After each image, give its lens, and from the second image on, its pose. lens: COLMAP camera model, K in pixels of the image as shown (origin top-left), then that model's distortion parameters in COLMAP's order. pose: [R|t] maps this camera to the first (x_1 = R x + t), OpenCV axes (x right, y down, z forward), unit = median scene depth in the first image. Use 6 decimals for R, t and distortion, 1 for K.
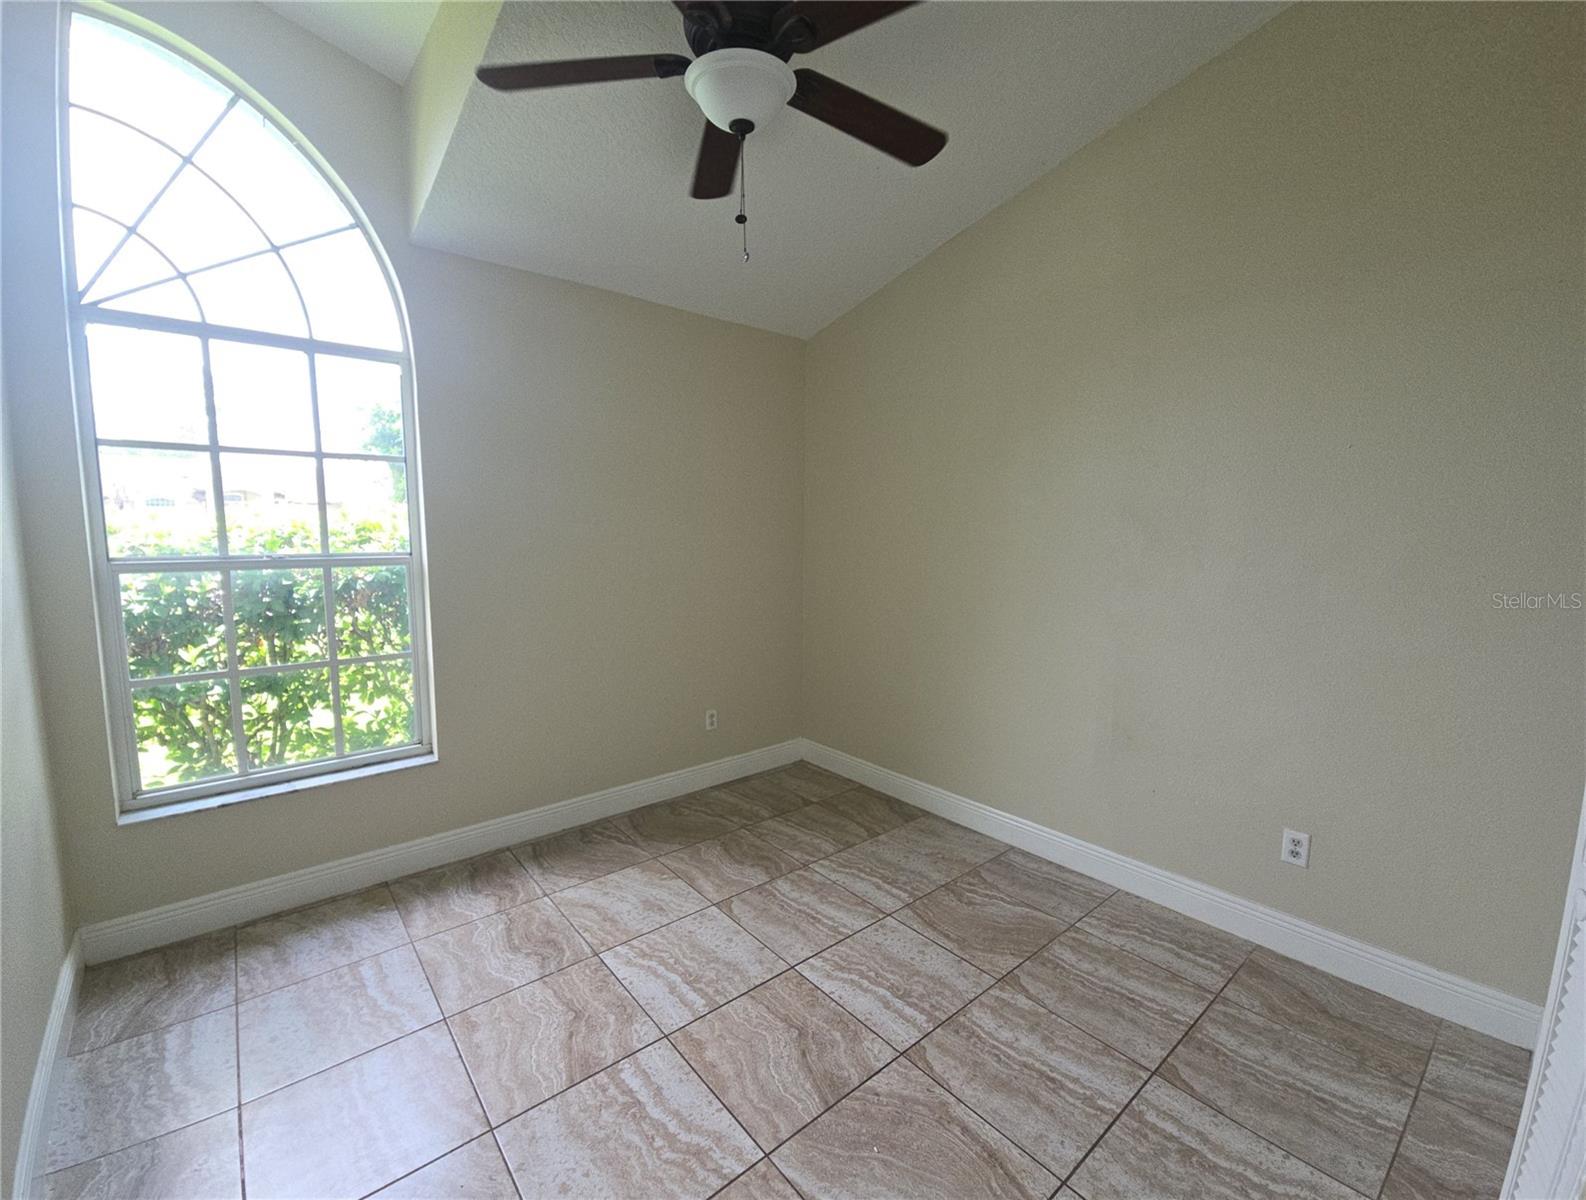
lens RADIAL K [[662.4, 0, 793.0], [0, 662.4, 600.0], [0, 0, 1]] dist [-0.002343, -0.000721]
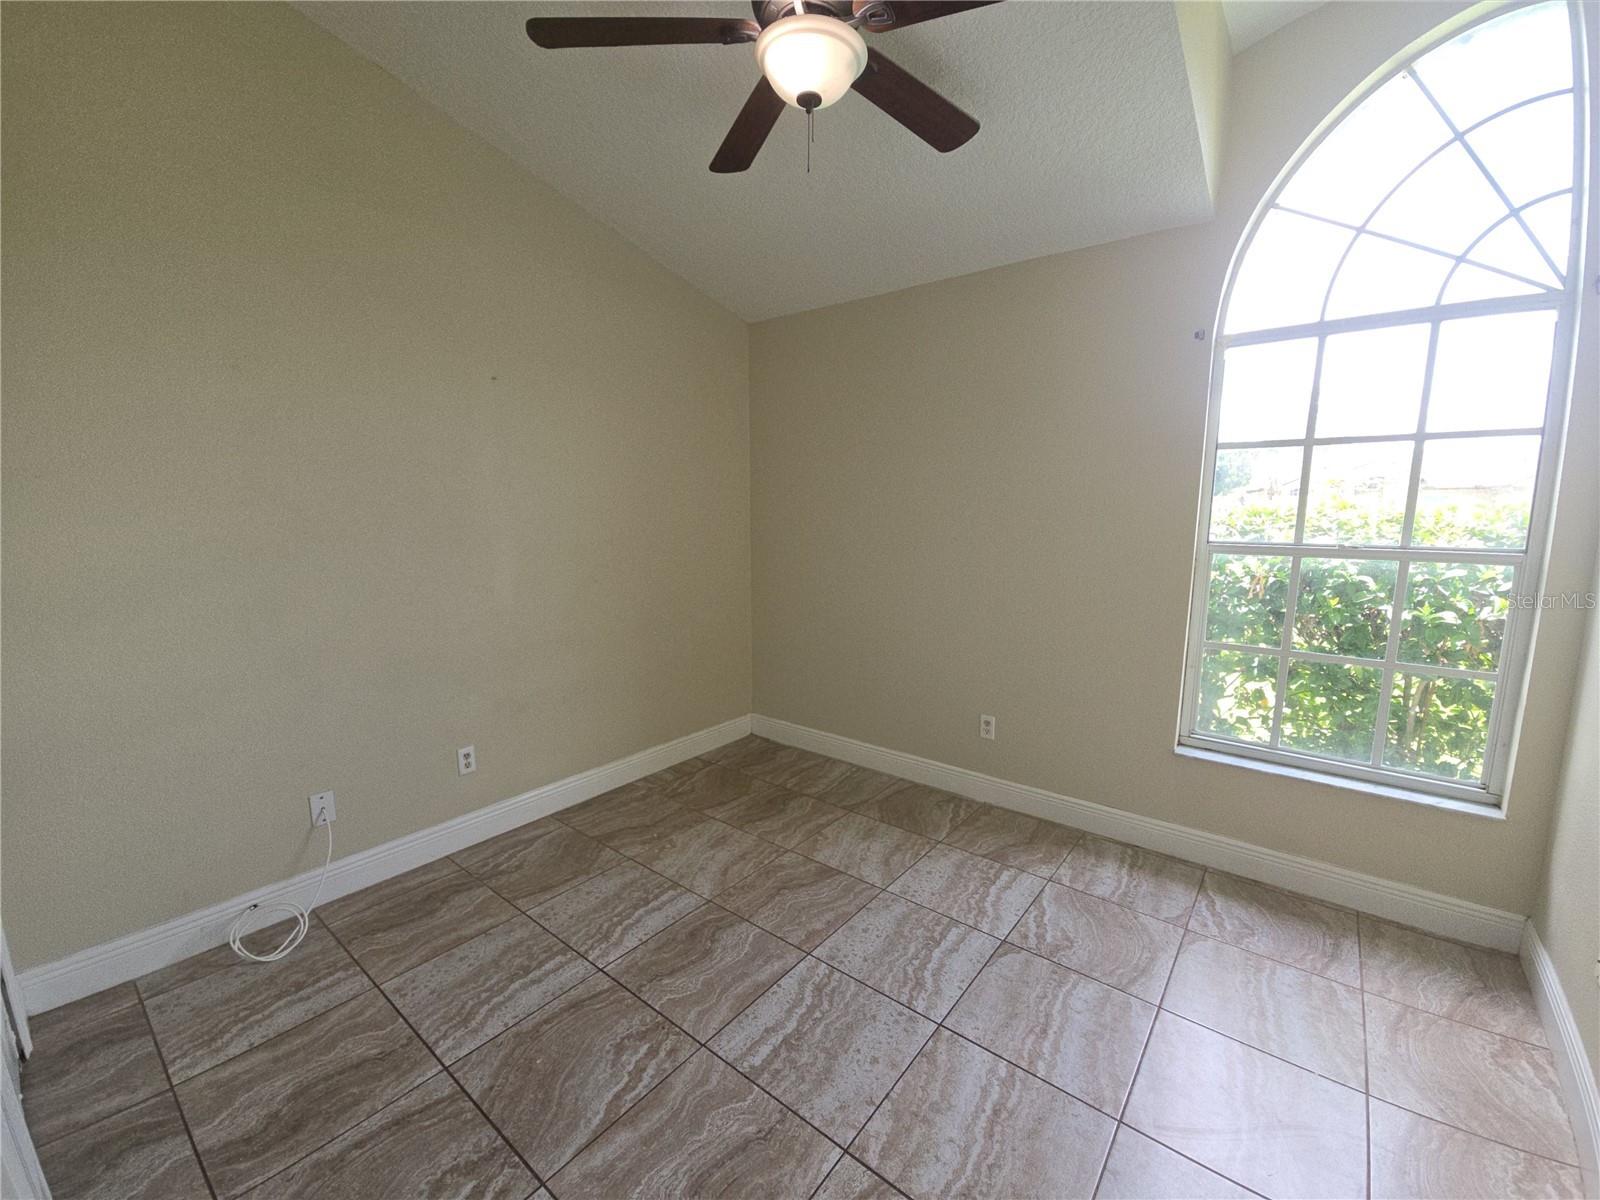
lens RADIAL K [[655.5, 0, 800.0], [0, 655.5, 600.0], [0, 0, 1]] dist [0.002668, -0.005831]
pose [[0.198868, 0.130424, -0.971309, 0.259836], [-0.114316, 0.987426, 0.109183, -0.021417], [0.973336, 0.089323, 0.211277, 0.216827]]
